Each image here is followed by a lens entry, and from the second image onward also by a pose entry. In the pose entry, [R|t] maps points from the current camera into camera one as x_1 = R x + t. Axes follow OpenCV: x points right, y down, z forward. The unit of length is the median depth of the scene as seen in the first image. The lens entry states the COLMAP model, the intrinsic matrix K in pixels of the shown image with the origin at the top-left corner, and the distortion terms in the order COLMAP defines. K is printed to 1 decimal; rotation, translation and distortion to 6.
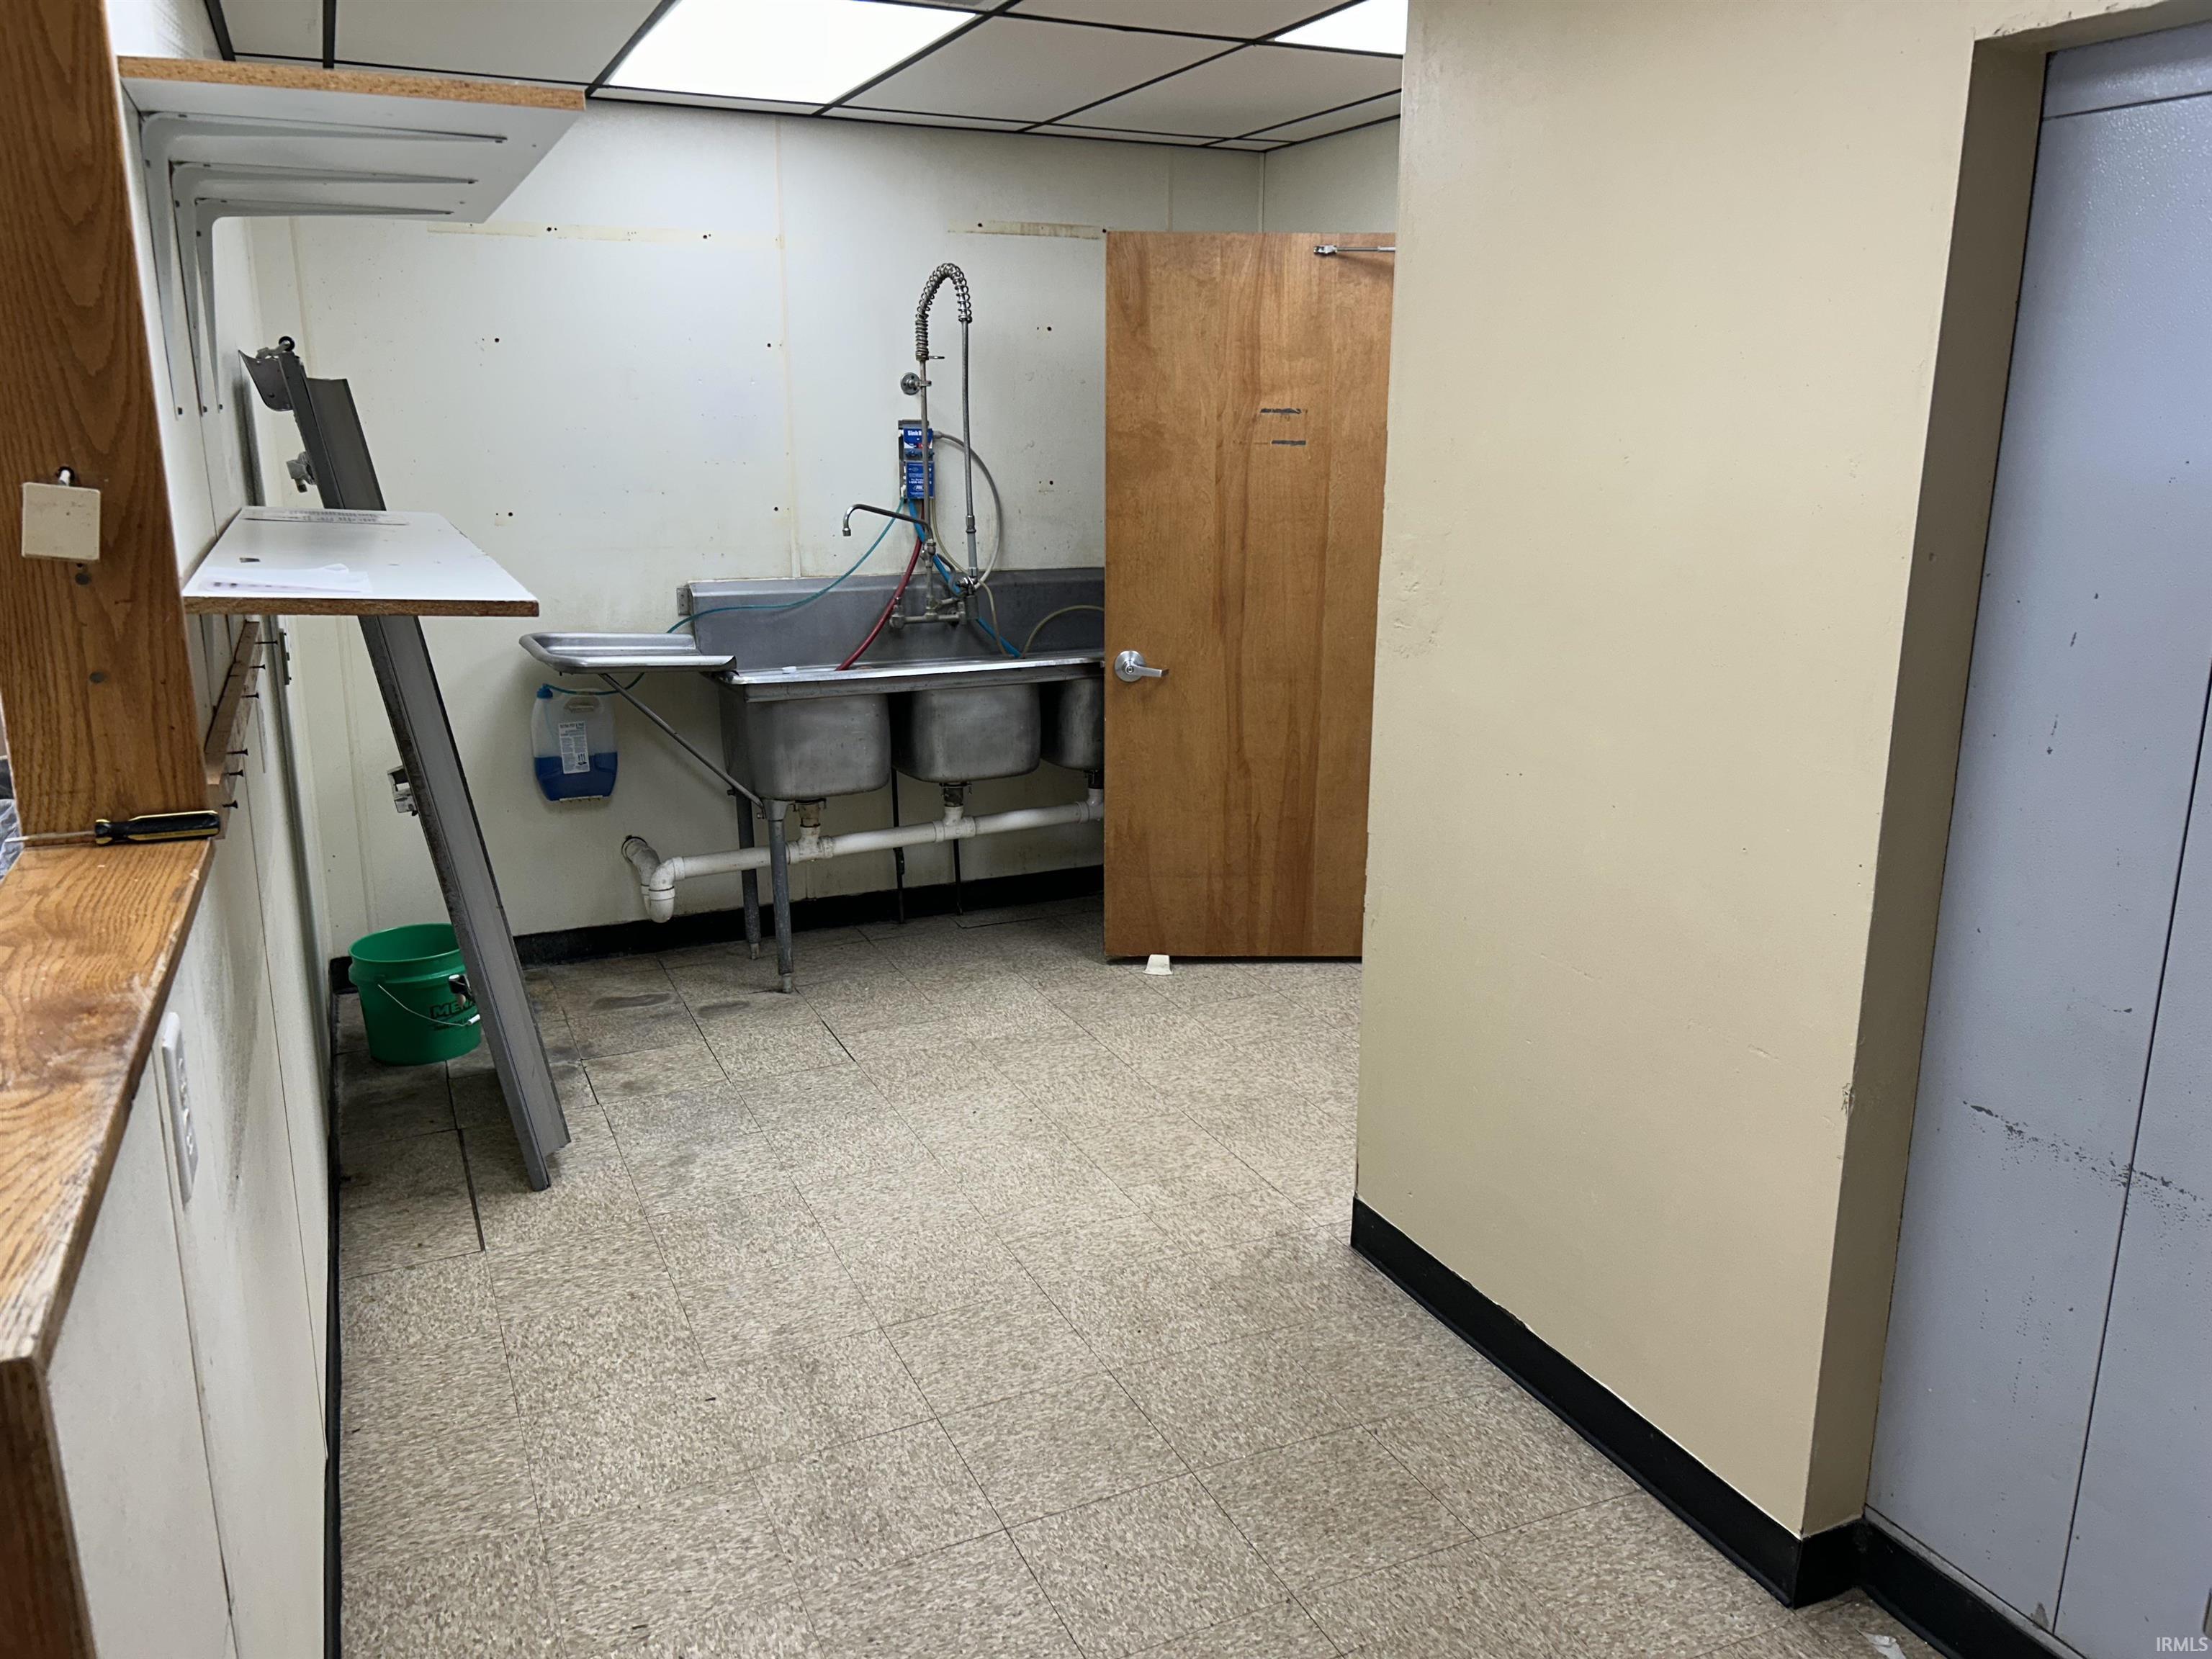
lens RADIAL K [[1665.0, 0, 1105.1], [0, 1665.0, 832.4], [0, 0, 1]] dist [0.057772, -0.055317]
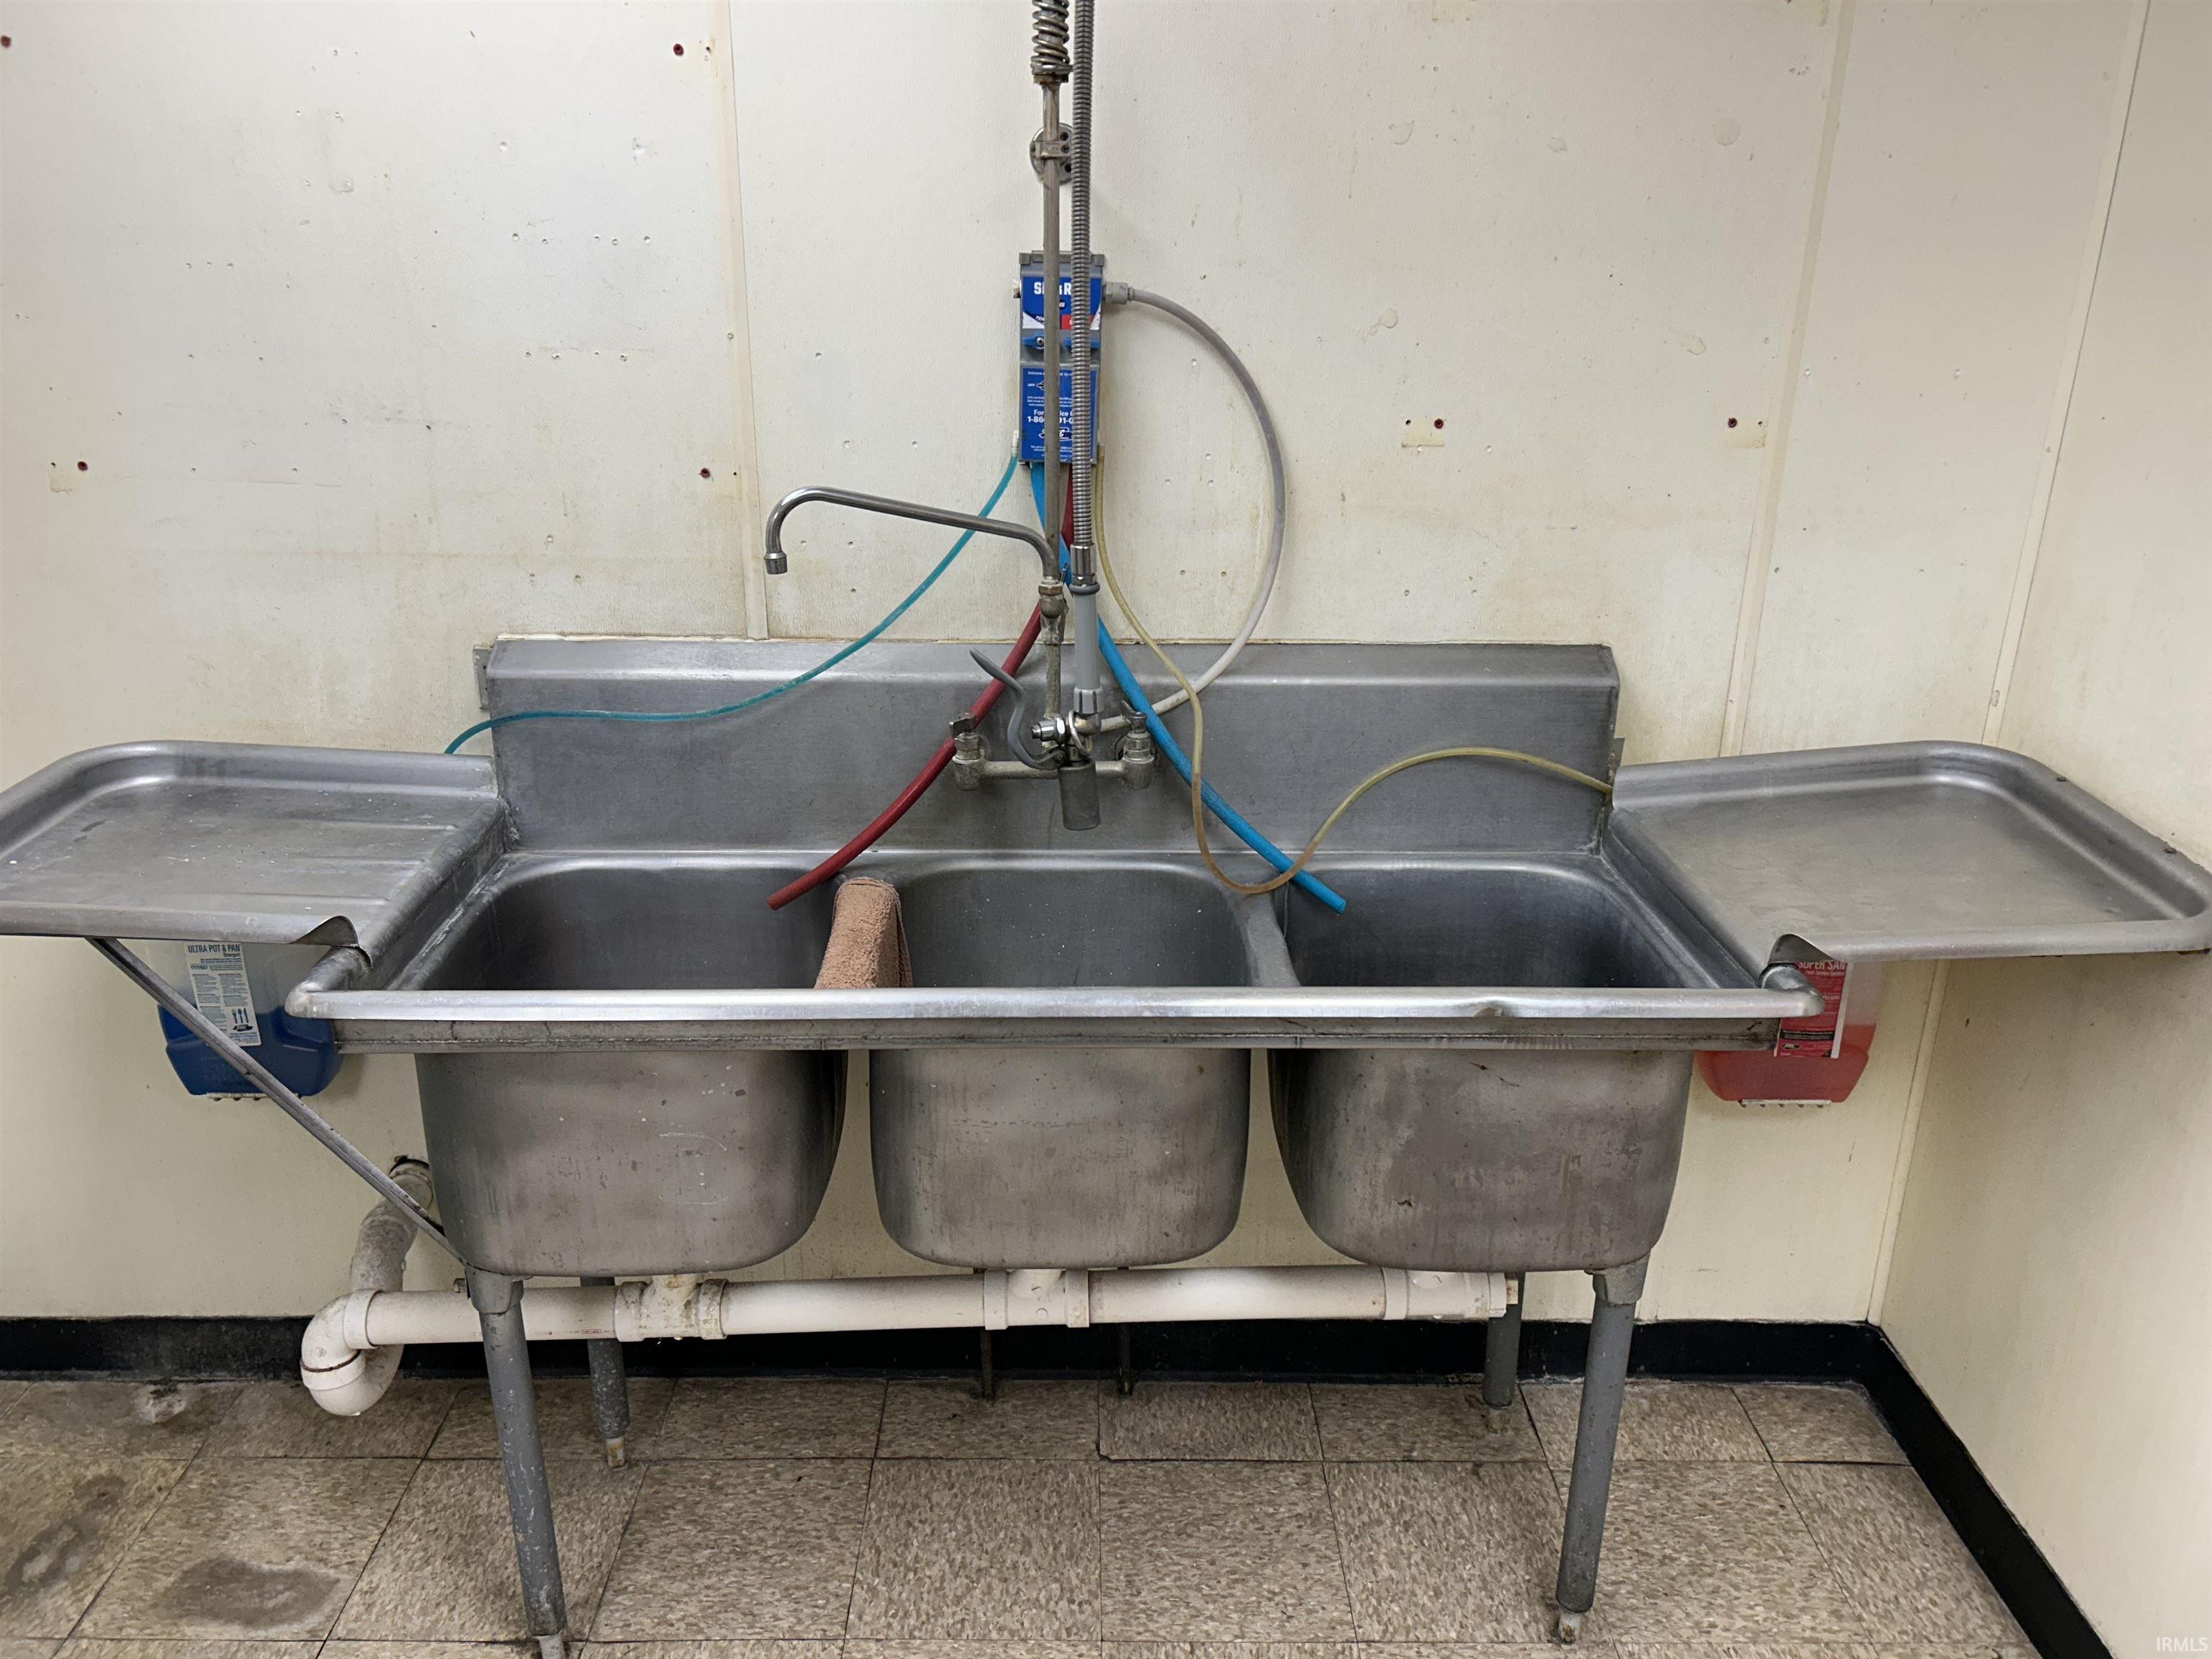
lens RADIAL K [[1665.0, 0, 1096.6], [0, 1665.0, 827.5], [0, 0, 1]] dist [0.057772, -0.055317]
pose [[0.912766, 0.145041, -0.381866, 0.060132], [-0.106644, 0.987031, 0.119987, -0.167472], [0.394317, -0.068797, 0.916396, 0.656742]]
